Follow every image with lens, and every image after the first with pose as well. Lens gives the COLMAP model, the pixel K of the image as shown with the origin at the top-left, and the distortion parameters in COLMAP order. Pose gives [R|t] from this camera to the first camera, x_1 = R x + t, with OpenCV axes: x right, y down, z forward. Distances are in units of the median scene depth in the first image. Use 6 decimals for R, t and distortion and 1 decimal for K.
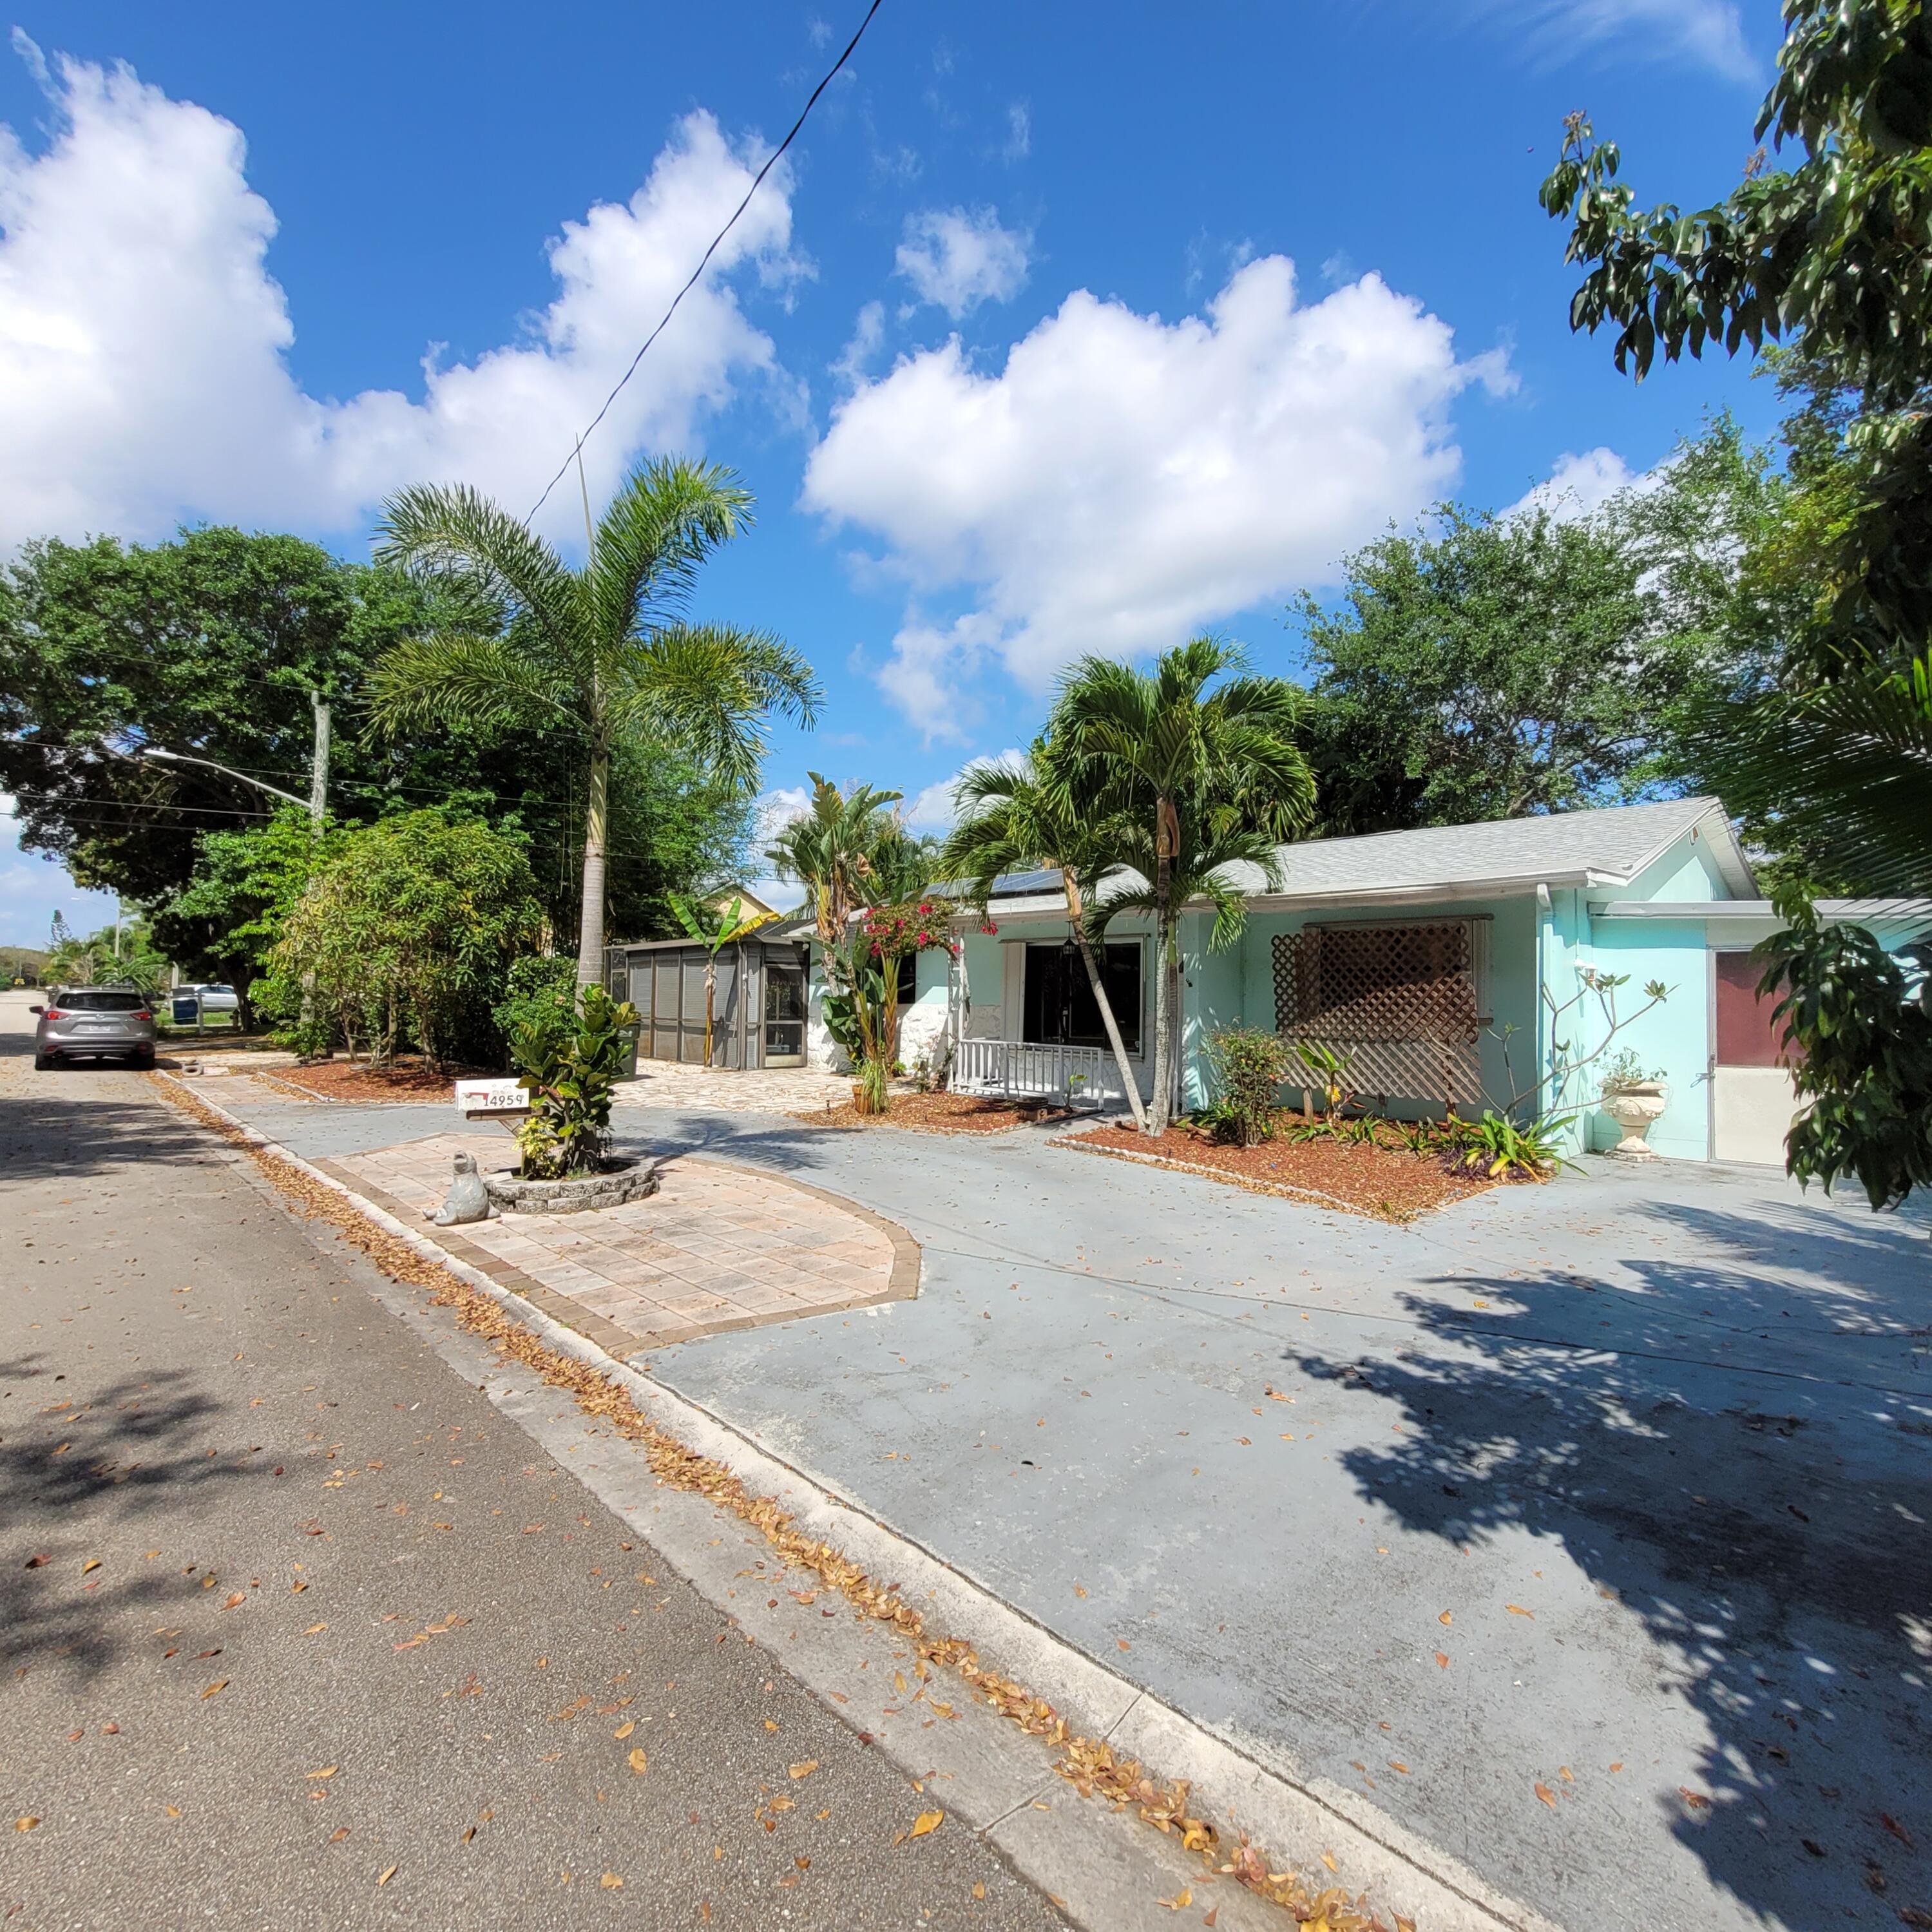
lens RADIAL K [[1011.2, 0, 966.8], [0, 1011.2, 983.1], [0, 0, 1]] dist [0.001975, -0.000313]
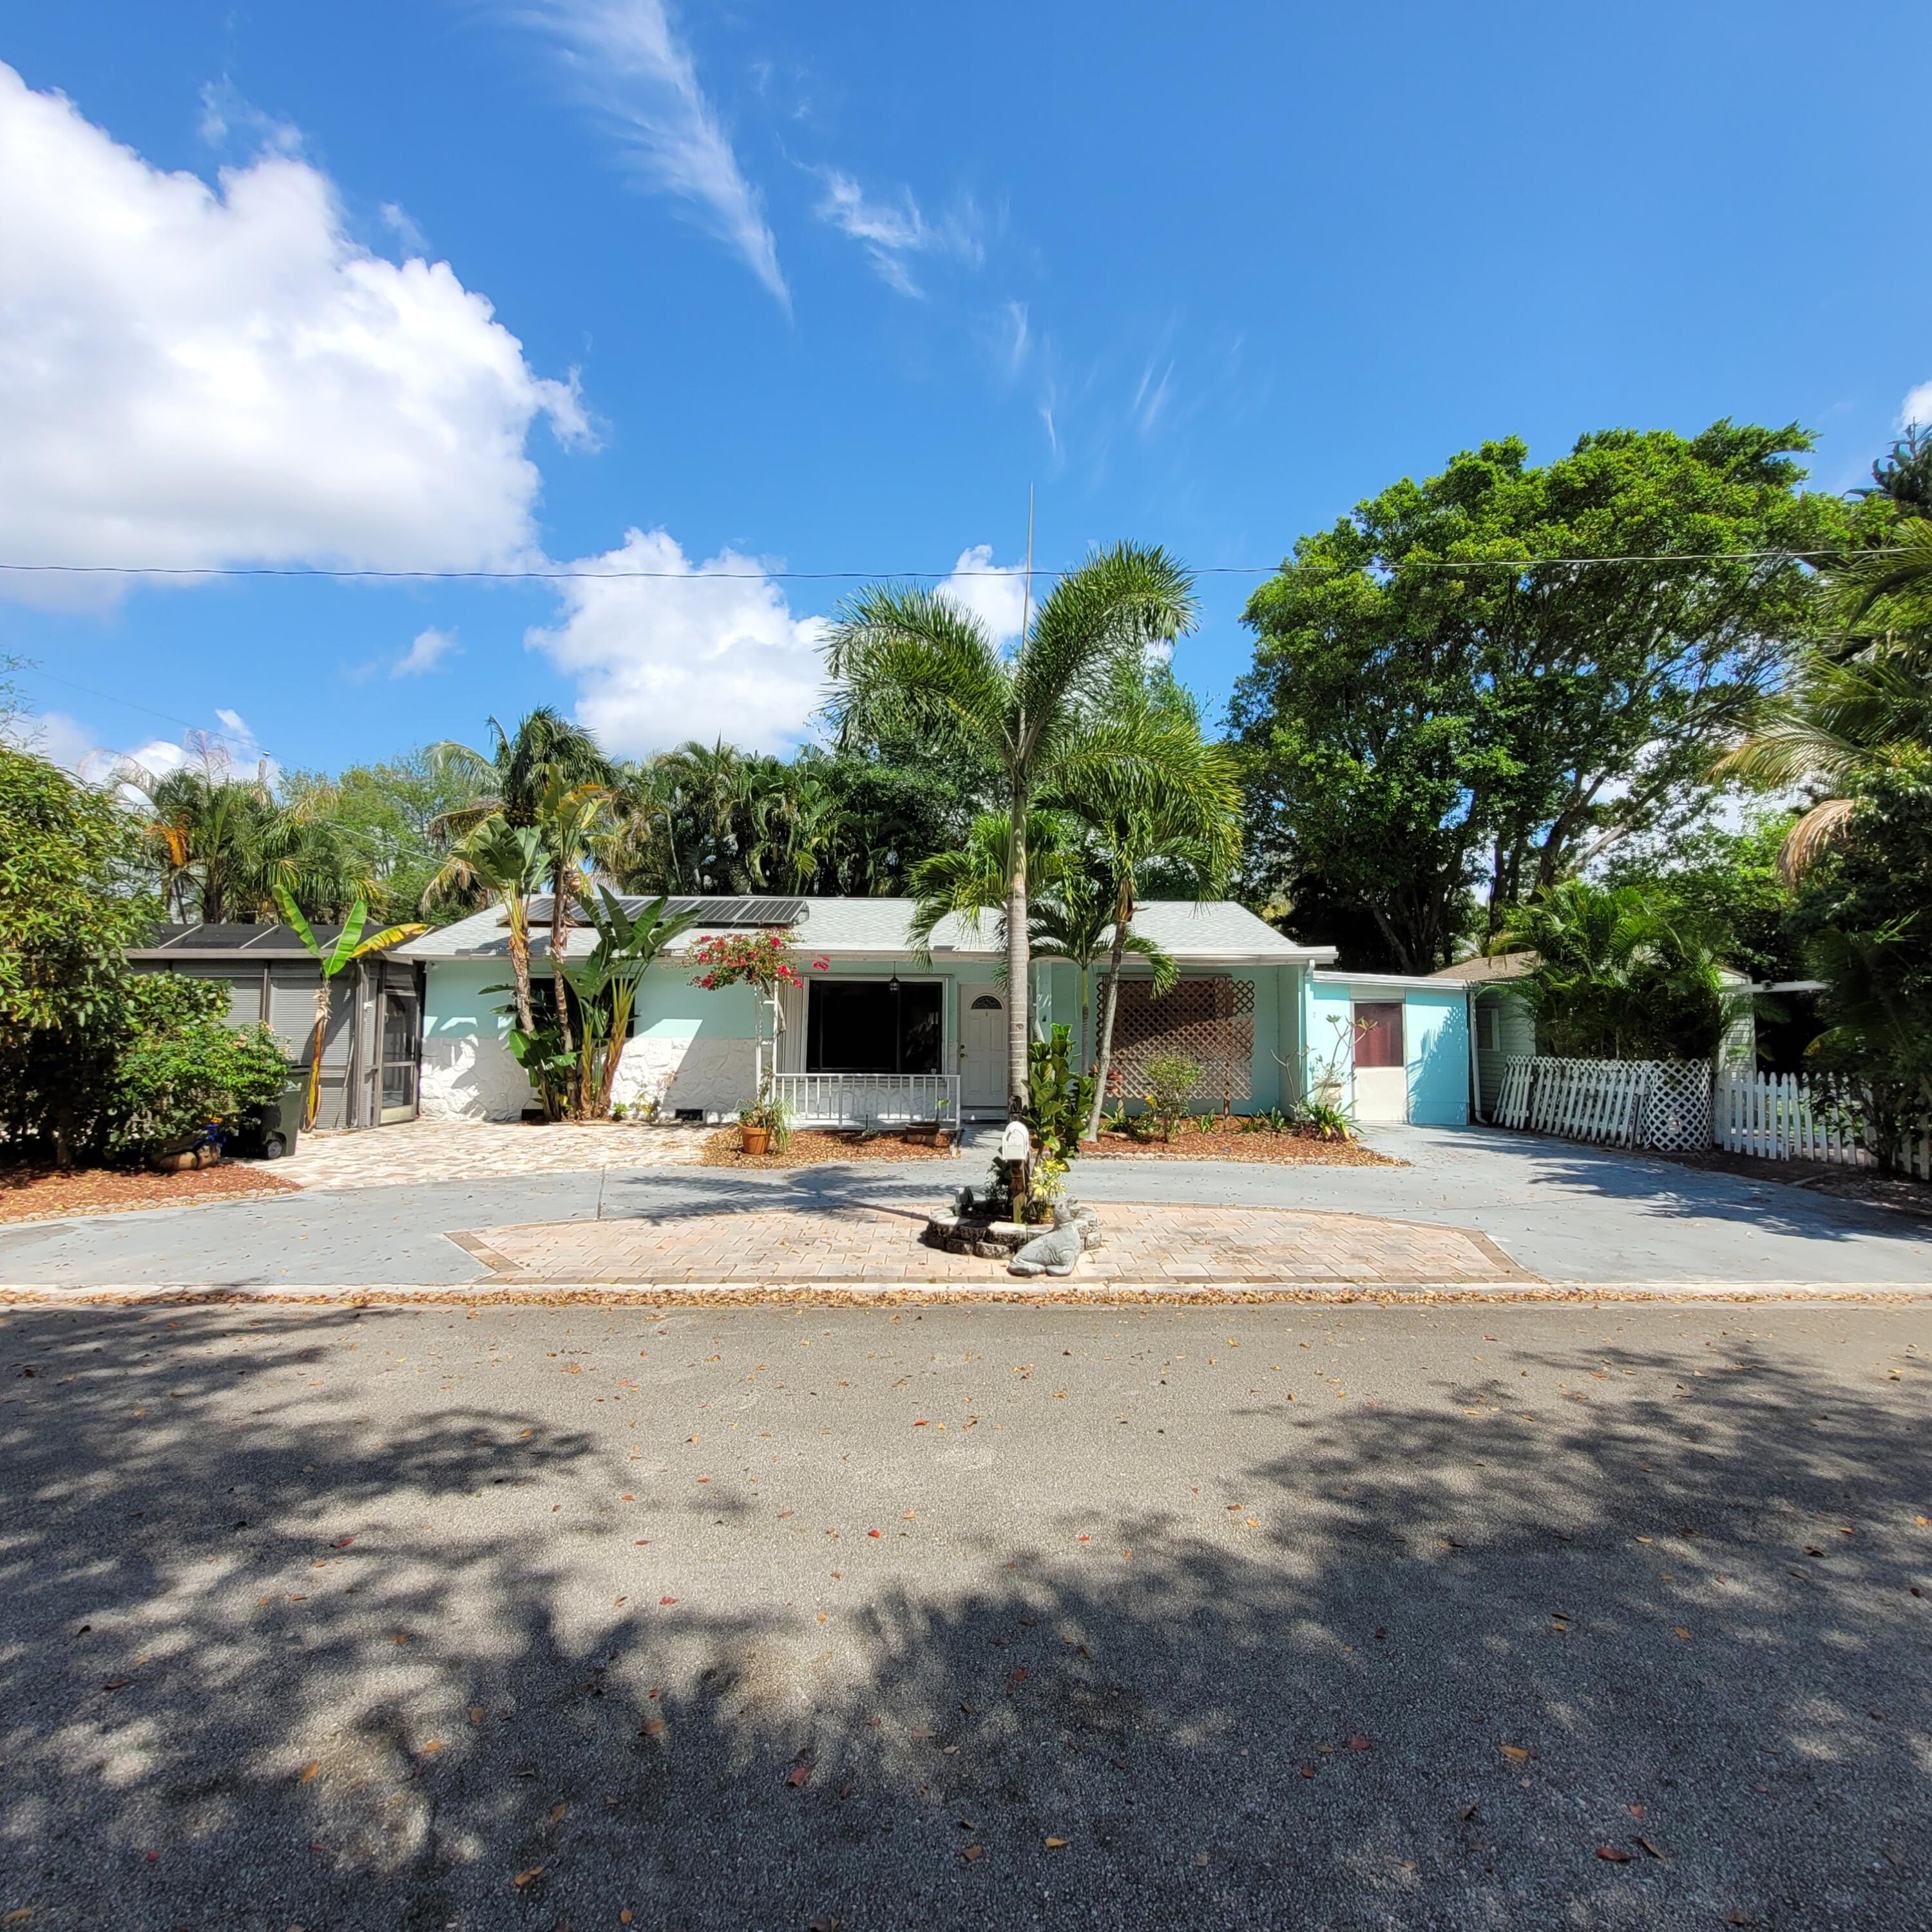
lens RADIAL K [[1011.2, 0, 966.8], [0, 1011.2, 983.1], [0, 0, 1]] dist [0.001975, -0.000313]
pose [[0.614406, 0.014190, 0.788862, -0.521962], [-0.004758, 0.999887, -0.014280, -0.014616], [-0.788975, 0.005020, 0.614404, 0.179263]]
